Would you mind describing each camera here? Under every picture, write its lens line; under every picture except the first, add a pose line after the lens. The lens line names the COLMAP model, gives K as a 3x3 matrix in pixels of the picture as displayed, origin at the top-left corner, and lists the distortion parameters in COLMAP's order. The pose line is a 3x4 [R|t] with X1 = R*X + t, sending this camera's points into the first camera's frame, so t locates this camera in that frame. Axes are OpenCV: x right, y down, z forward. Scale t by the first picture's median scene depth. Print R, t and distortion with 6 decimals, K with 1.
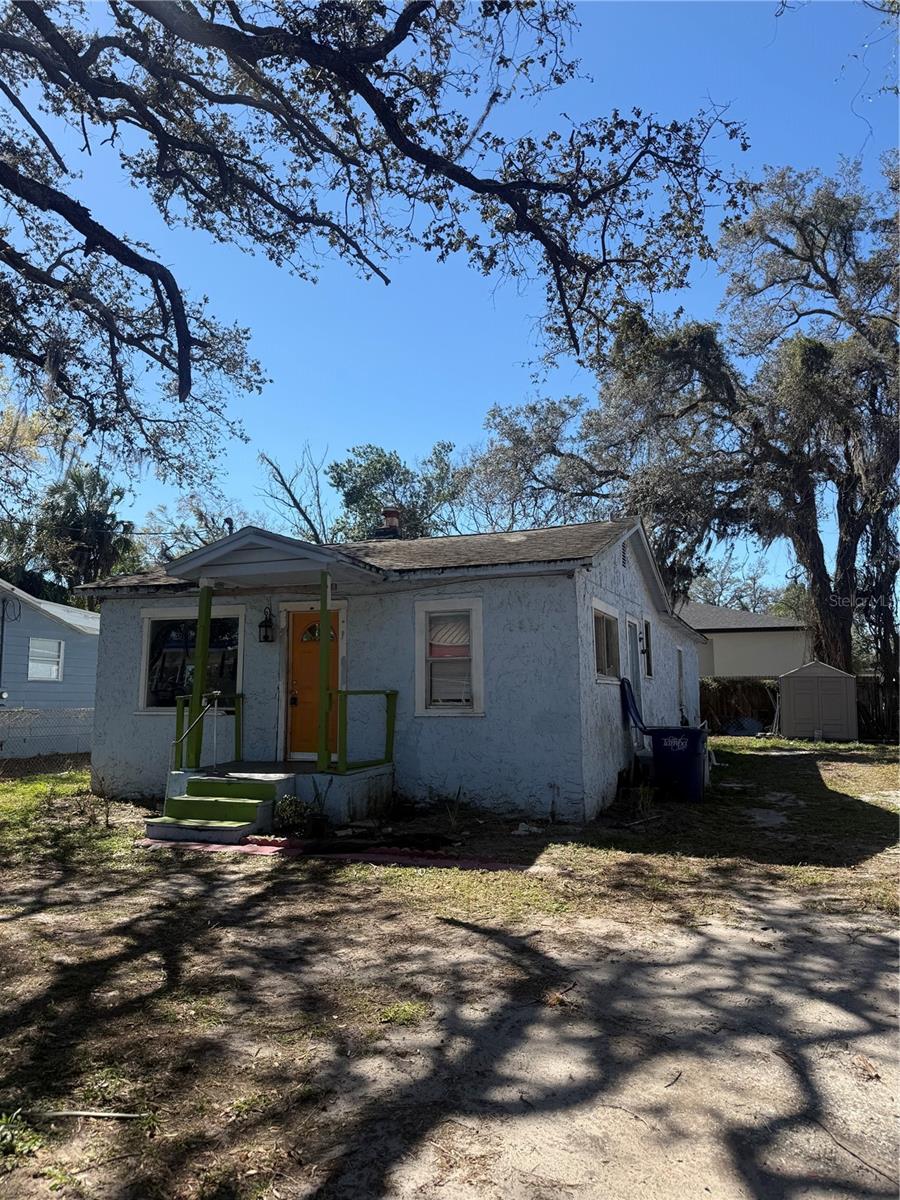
lens RADIAL K [[823.1, 0, 436.9], [0, 823.1, 594.5], [0, 0, 1]] dist [0.041947, 0.001151]
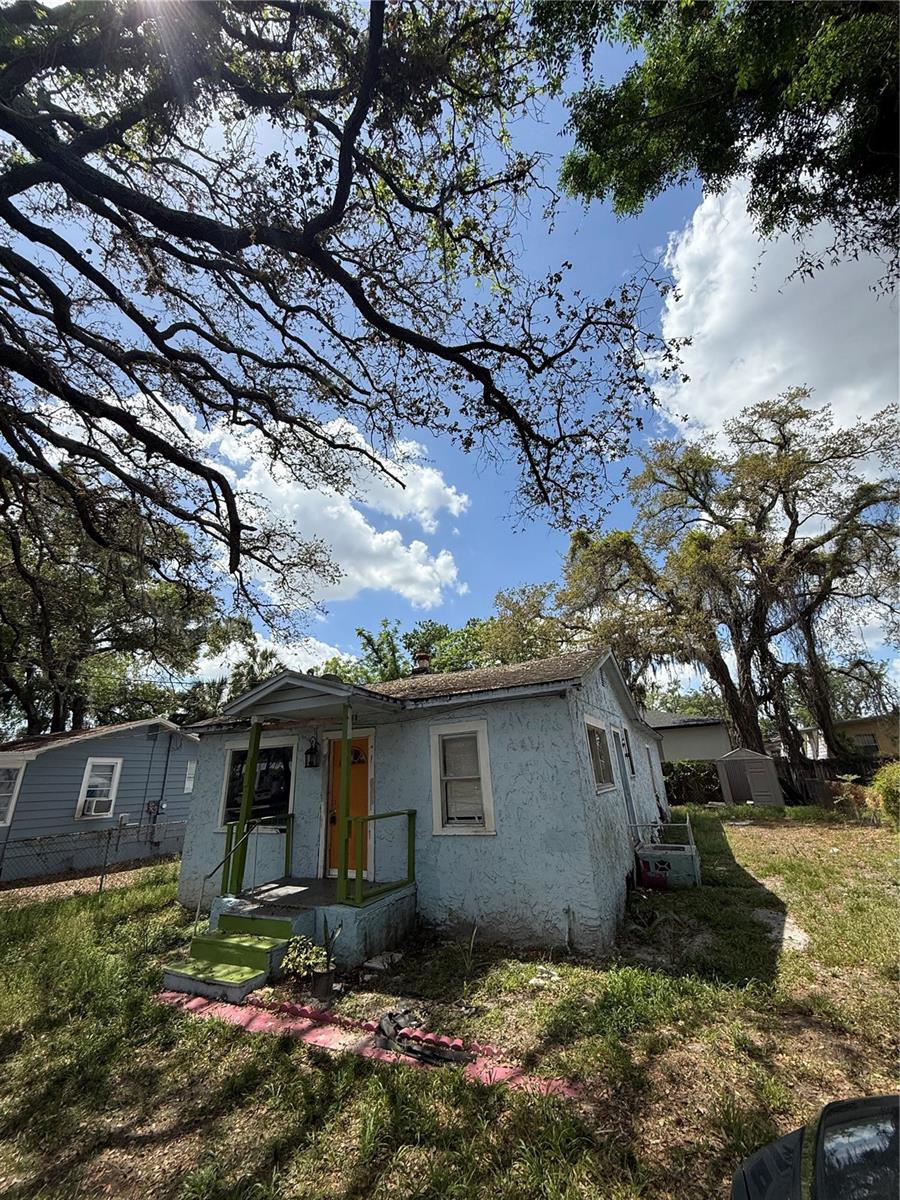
lens RADIAL K [[473.2, 0, 449.0], [0, 473.2, 596.7], [0, 0, 1]] dist [-0.001381, 0.000042]
pose [[0.996474, -0.067420, -0.049946, 0.042950], [0.053549, 0.969286, -0.240036, -0.006347], [0.064595, 0.236515, 0.969478, 0.289667]]
